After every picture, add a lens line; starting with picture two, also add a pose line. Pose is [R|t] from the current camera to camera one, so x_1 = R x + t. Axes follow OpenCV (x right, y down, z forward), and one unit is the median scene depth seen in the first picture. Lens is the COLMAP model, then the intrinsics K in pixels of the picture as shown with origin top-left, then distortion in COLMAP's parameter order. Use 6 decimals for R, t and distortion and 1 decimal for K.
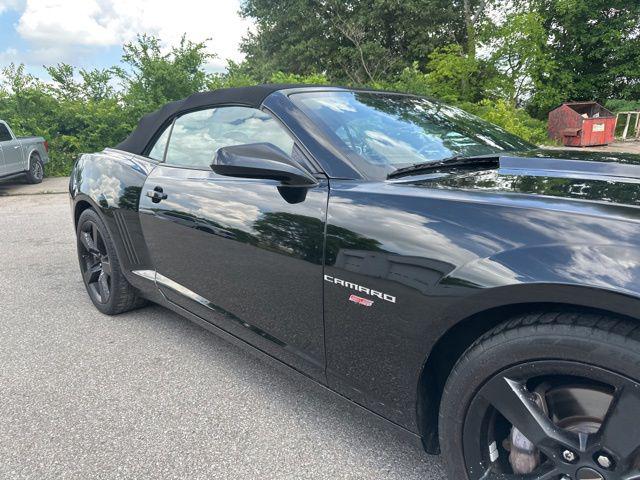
lens RADIAL K [[460.9, 0, 313.4], [0, 460.9, 238.4], [0, 0, 1]] dist [0.008074, -0.021279]
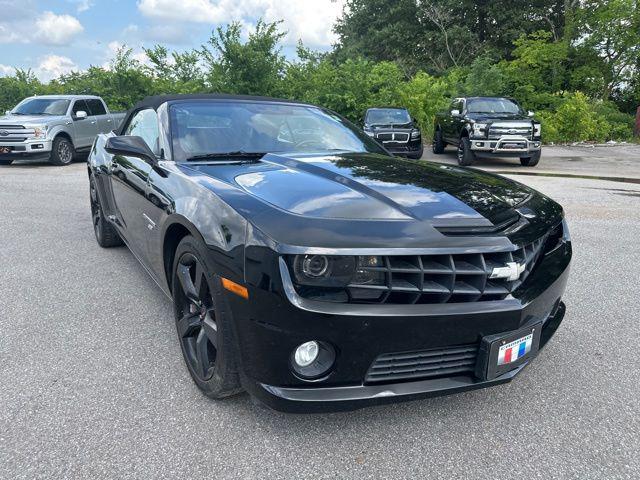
lens RADIAL K [[460.9, 0, 321.7], [0, 460.9, 244.1], [0, 0, 1]] dist [0.008074, -0.021279]
pose [[0.981066, 0.089100, -0.171960, 0.077380], [-0.080464, 0.995151, 0.056569, 0.003262], [0.176166, -0.041661, 0.983478, -0.048624]]
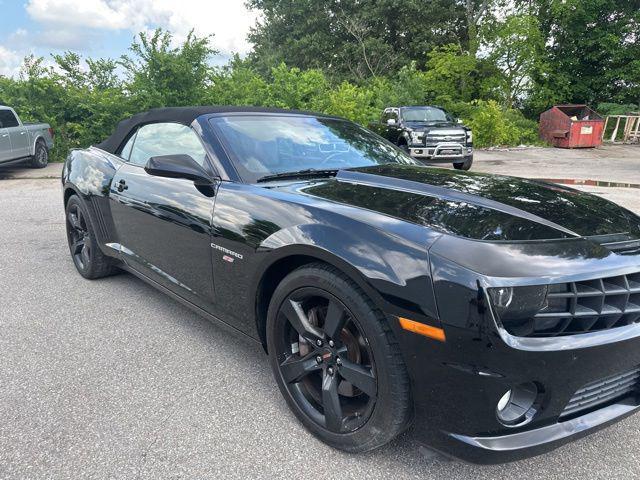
lens RADIAL K [[460.9, 0, 321.0], [0, 460.9, 239.1], [0, 0, 1]] dist [0.008074, -0.021279]
pose [[0.999517, 0.030976, 0.002420, 0.029823], [-0.031018, 0.999315, 0.020173, 0.001787], [-0.001793, -0.020238, 0.999794, -0.042273]]
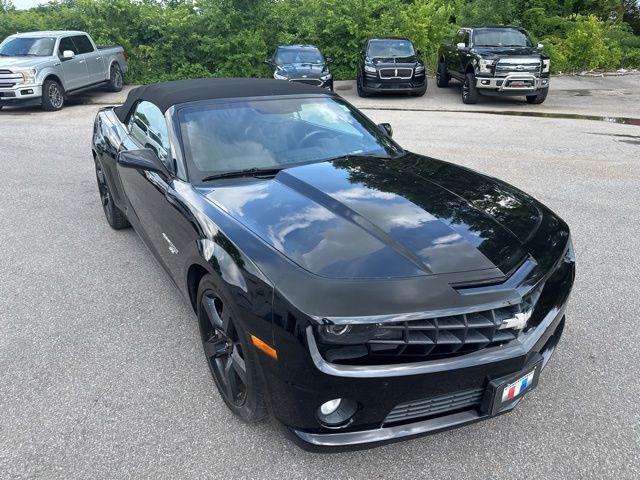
lens RADIAL K [[460.9, 0, 322.1], [0, 460.9, 244.0], [0, 0, 1]] dist [0.008074, -0.021279]
pose [[0.983048, 0.101238, -0.152862, 0.071108], [-0.066782, 0.974173, 0.215703, -0.024104], [0.170751, -0.201838, 0.964420, -0.051244]]
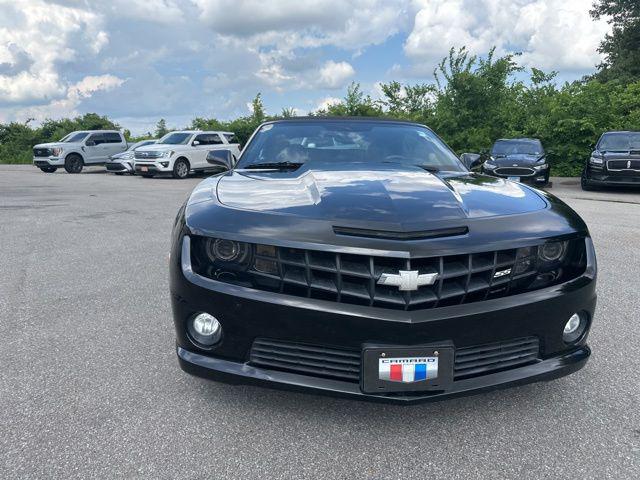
lens RADIAL K [[460.9, 0, 316.9], [0, 460.9, 239.0], [0, 0, 1]] dist [0.008074, -0.021279]
pose [[0.753017, 0.158742, -0.638566, 0.140306], [-0.166515, 0.984847, 0.048465, 0.001917], [0.636584, 0.069836, 0.768039, -0.027613]]
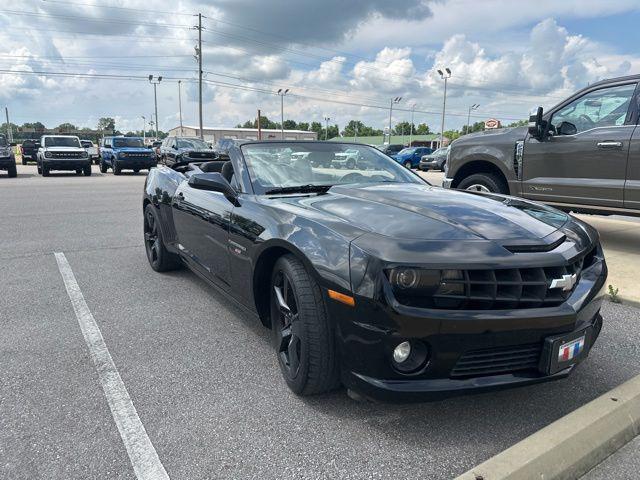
lens RADIAL K [[460.9, 0, 315.9], [0, 460.9, 245.0], [0, 0, 1]] dist [0.008074, -0.021279]
pose [[0.980025, 0.067323, -0.187134, 0.060300], [-0.068602, 0.997644, -0.000358, 0.005970], [0.186669, 0.013189, 0.982334, -0.071741]]
